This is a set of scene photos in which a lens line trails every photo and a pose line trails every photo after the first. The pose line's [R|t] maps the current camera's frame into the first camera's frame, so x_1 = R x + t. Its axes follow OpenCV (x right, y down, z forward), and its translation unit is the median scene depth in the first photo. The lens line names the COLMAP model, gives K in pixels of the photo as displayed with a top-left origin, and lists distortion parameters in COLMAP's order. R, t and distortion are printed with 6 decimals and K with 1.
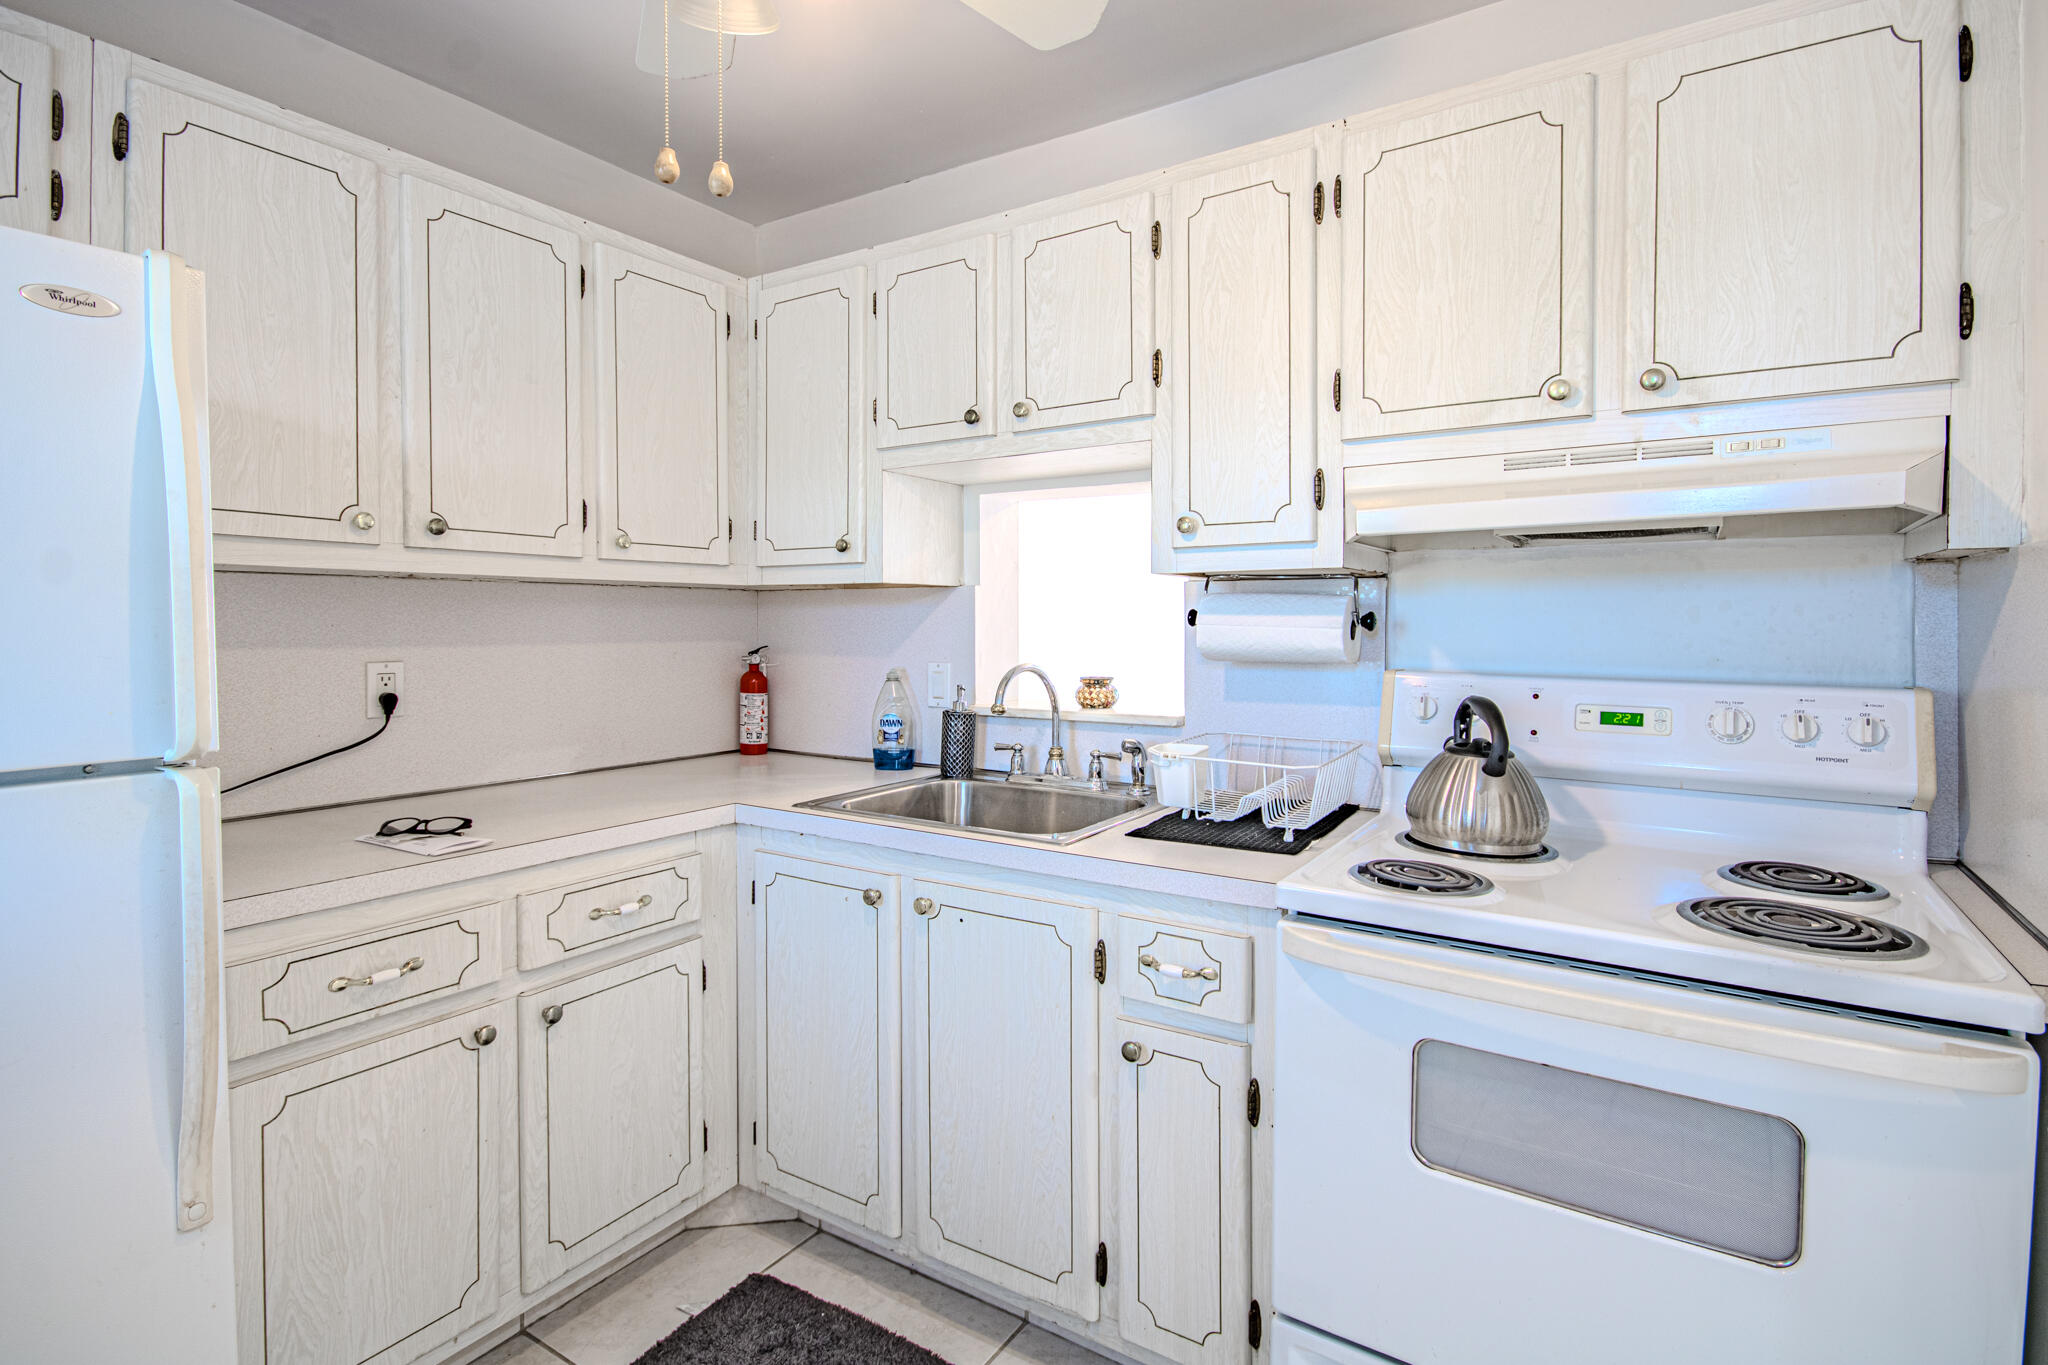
lens RADIAL K [[1001.4, 0, 1050.3], [0, 1001.4, 635.6], [0, 0, 1]] dist [0.001436, 0.000773]
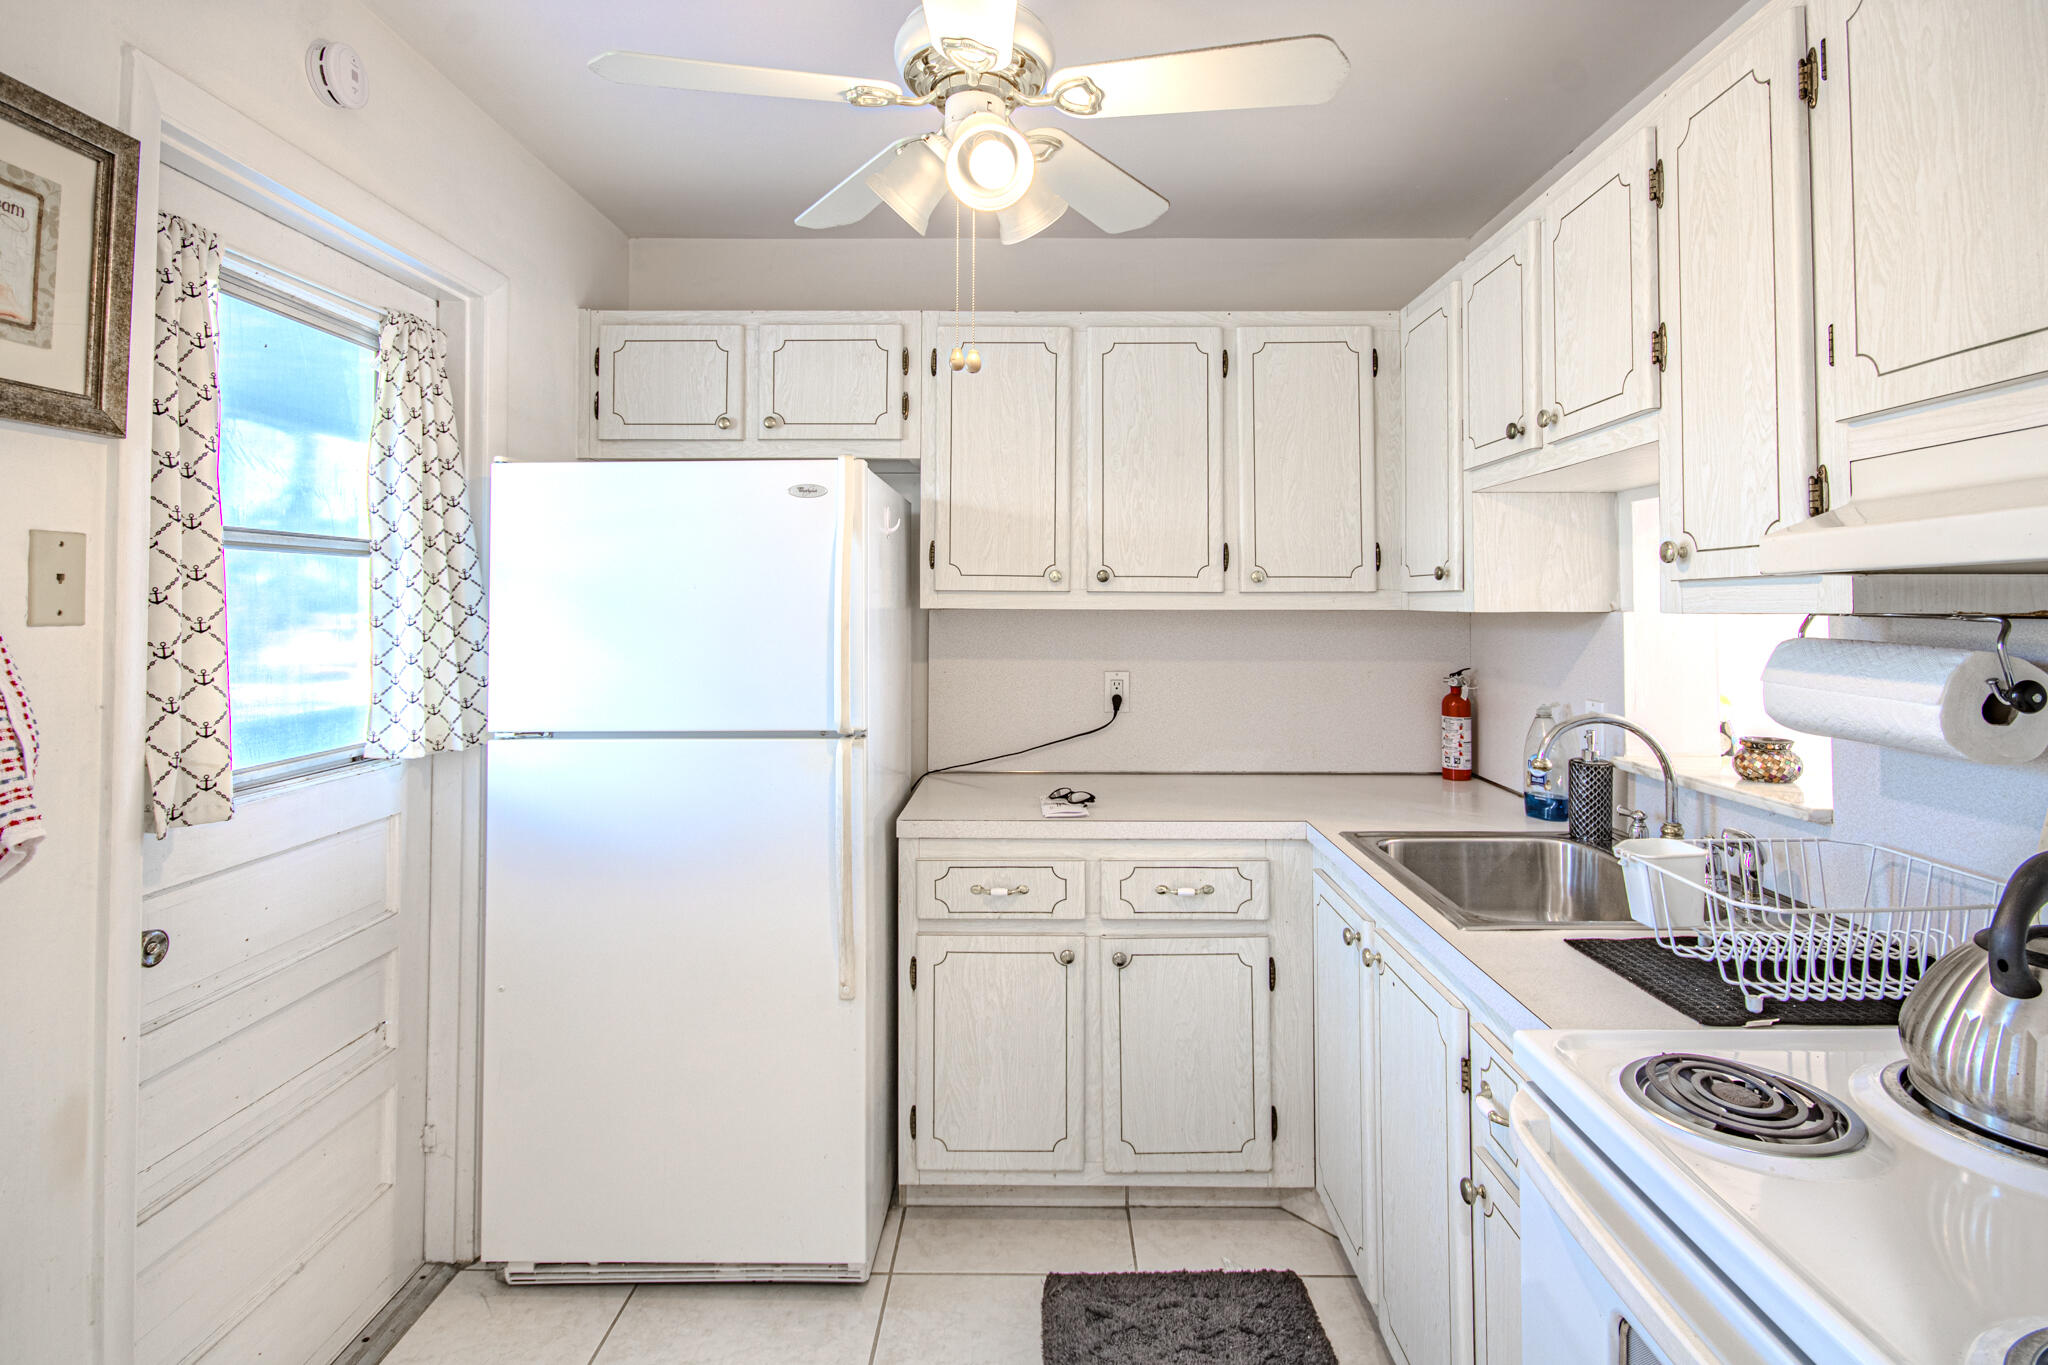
lens RADIAL K [[1063.4, 0, 1057.8], [0, 1063.4, 579.2], [0, 0, 1]] dist [0.022204, -0.018047]
pose [[0.530688, -0.019008, -0.847354, 0.513751], [-0.013187, 0.999442, -0.030678, -0.052848], [0.847465, 0.027455, 0.530142, 0.160811]]
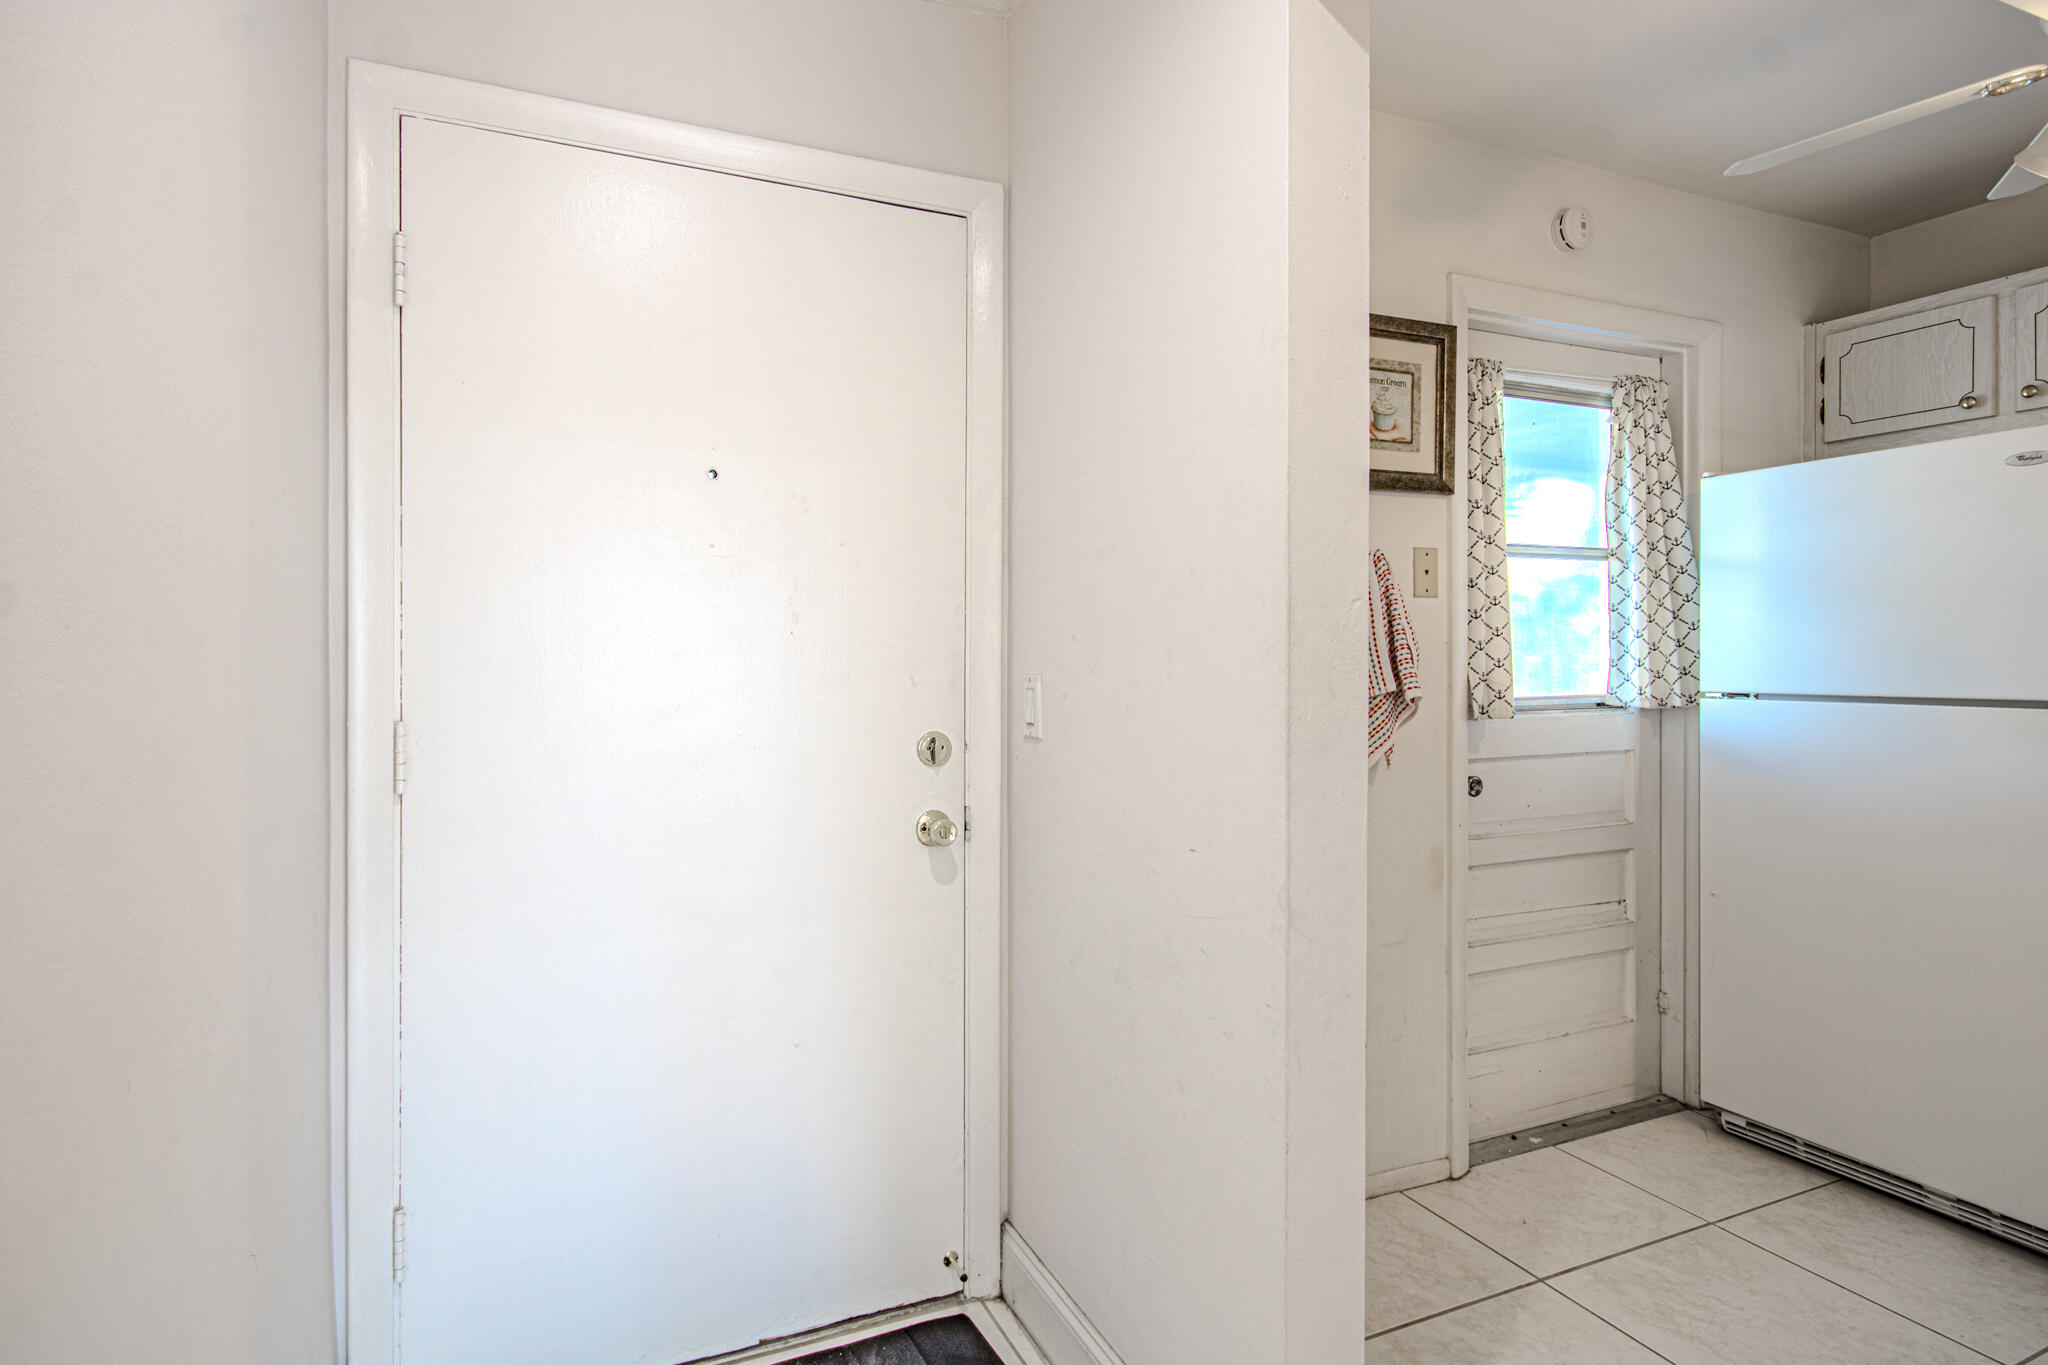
lens RADIAL K [[1031.8, 0, 964.1], [0, 1031.8, 649.4], [0, 0, 1]] dist [0.000556, 0.000569]
pose [[-0.578664, 0.007509, -0.815531, 0.906084], [-0.006184, 0.999888, 0.013594, 0.008255], [0.815543, 0.012910, -0.578553, 0.243160]]
